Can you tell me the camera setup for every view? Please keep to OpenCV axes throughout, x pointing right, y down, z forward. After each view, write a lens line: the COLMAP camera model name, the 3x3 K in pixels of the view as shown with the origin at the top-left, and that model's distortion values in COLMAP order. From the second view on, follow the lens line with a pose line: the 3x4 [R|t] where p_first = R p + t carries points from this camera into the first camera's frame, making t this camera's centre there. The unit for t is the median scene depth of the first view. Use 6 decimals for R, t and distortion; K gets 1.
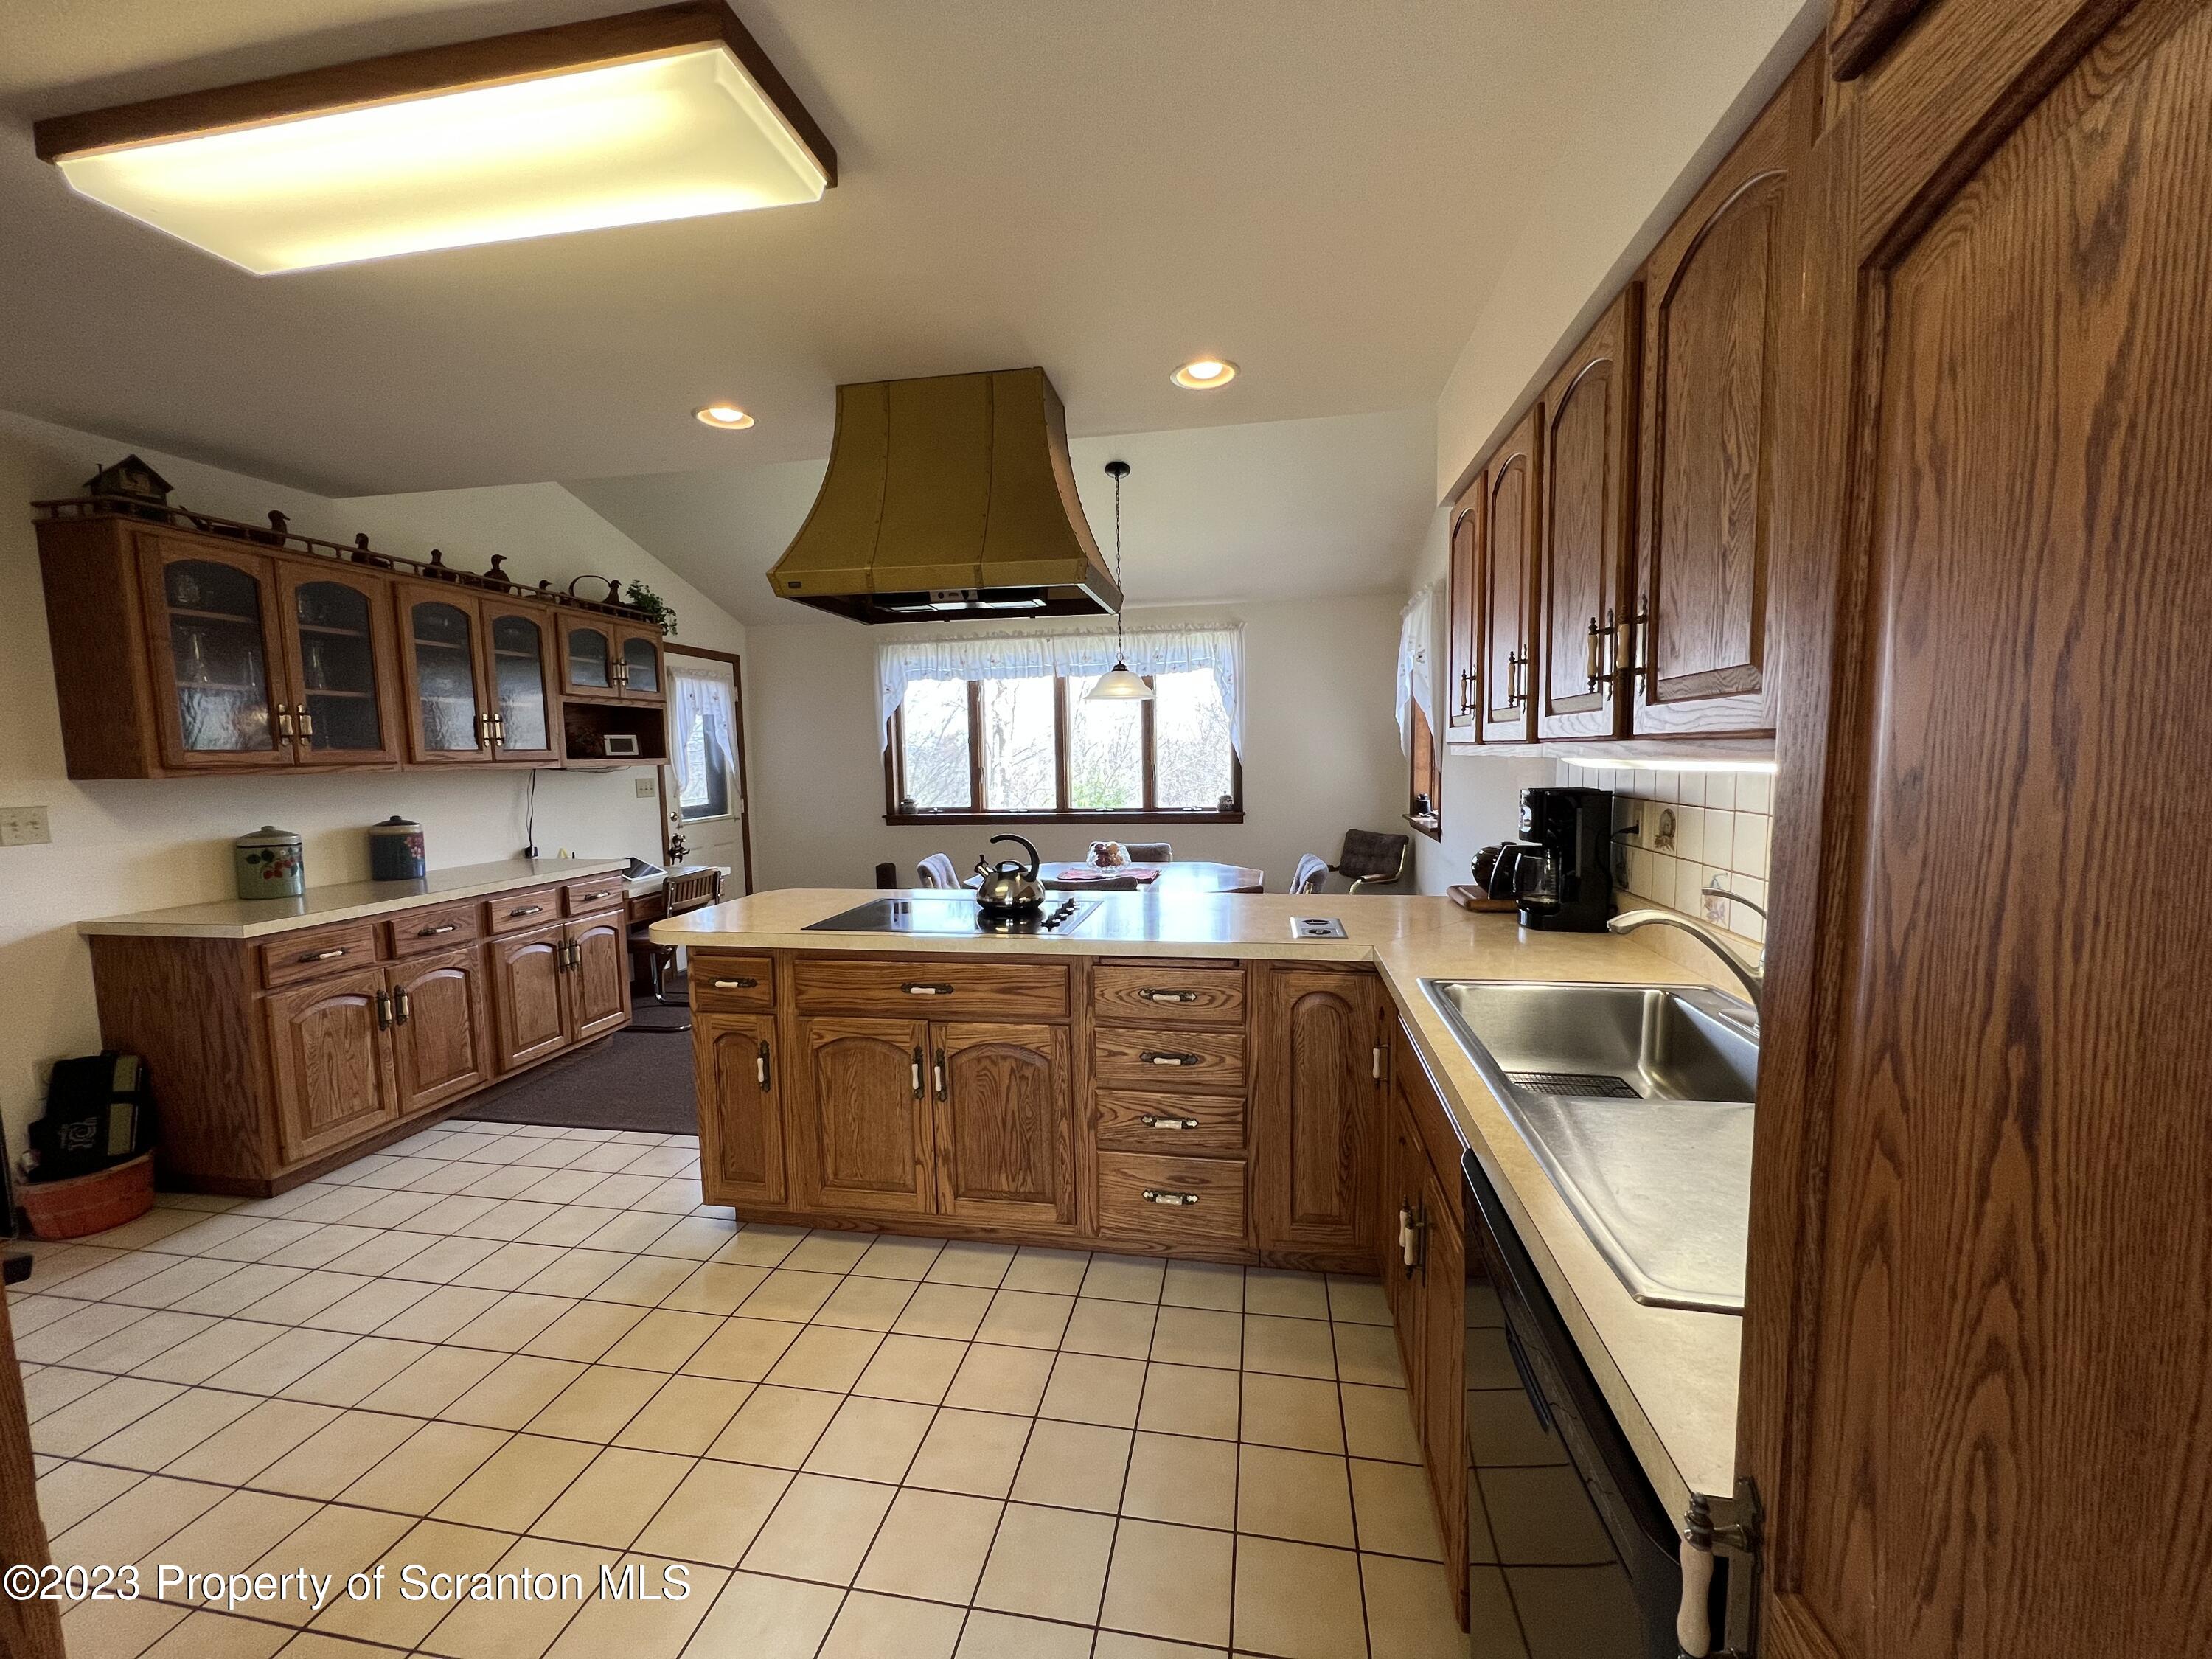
lens RADIAL K [[882.1, 0, 1102.2], [0, 882.1, 839.0], [0, 0, 1]] dist [-0.005357, -0.000038]
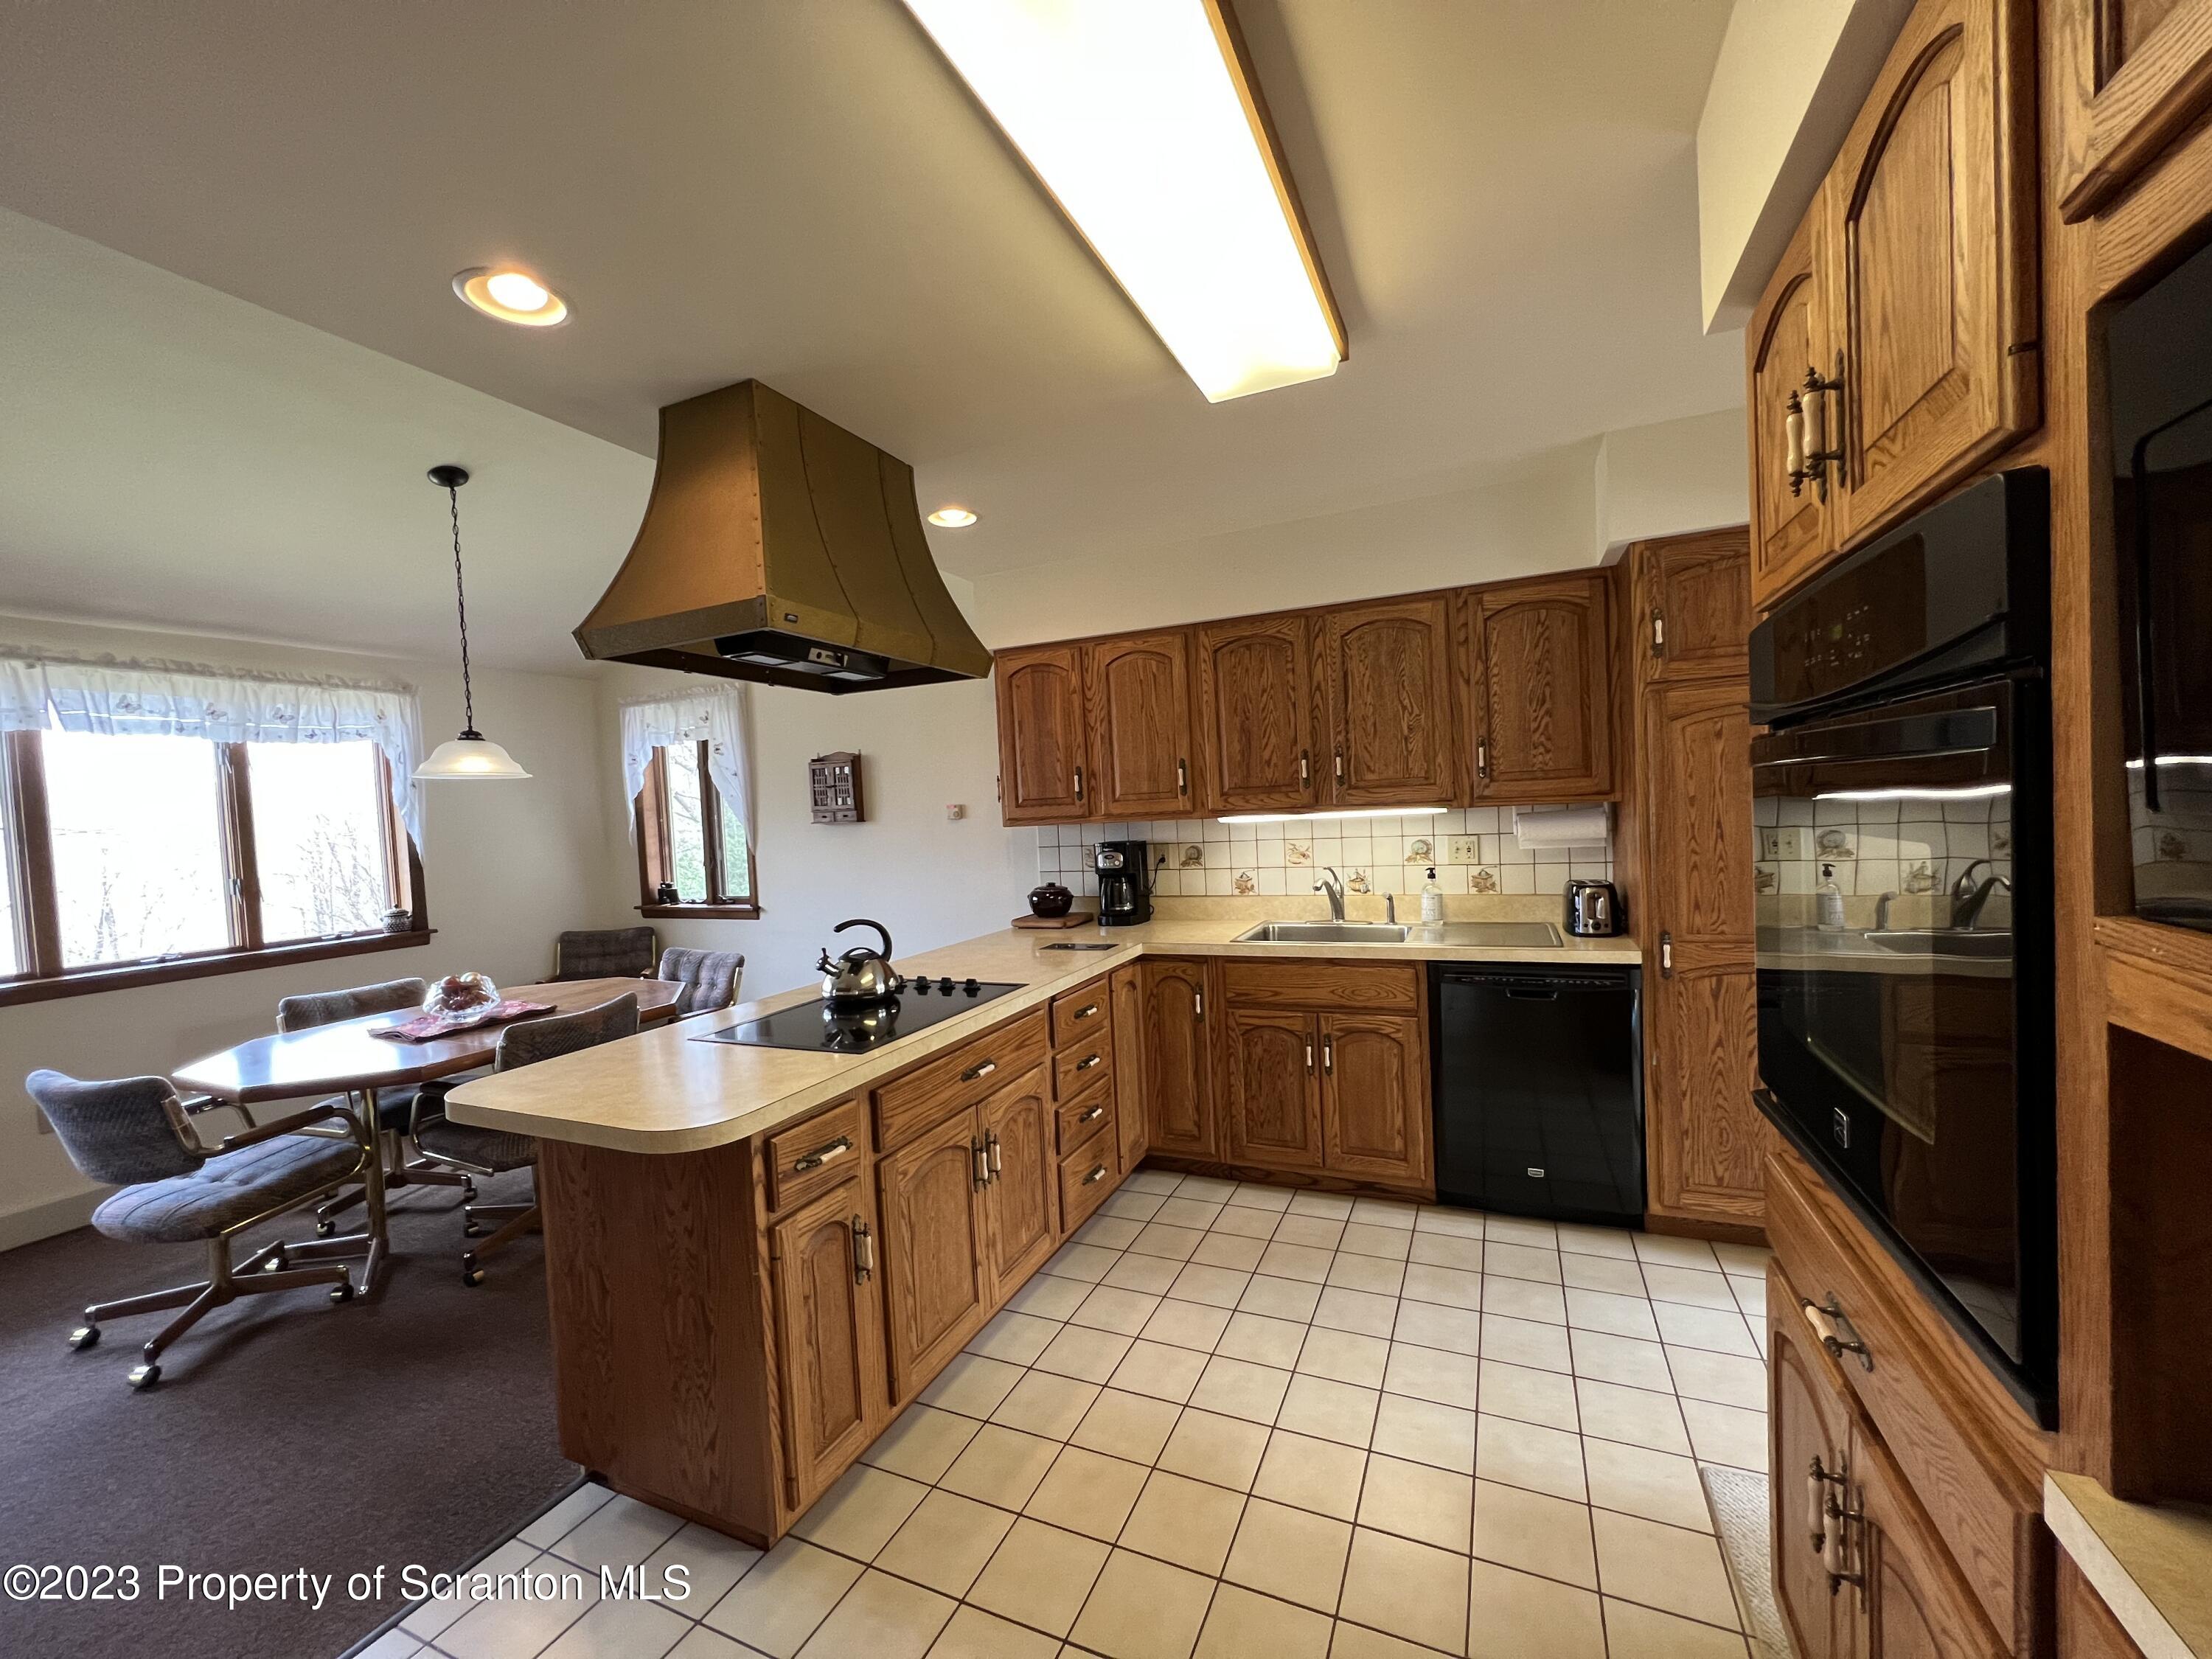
lens RADIAL K [[882.1, 0, 1102.2], [0, 882.1, 839.0], [0, 0, 1]] dist [-0.005357, -0.000038]
pose [[0.243033, -0.027013, 0.969642, -0.927819], [0.139001, 0.990266, -0.007252, -0.045378], [-0.960007, 0.136543, 0.244422, 0.510197]]
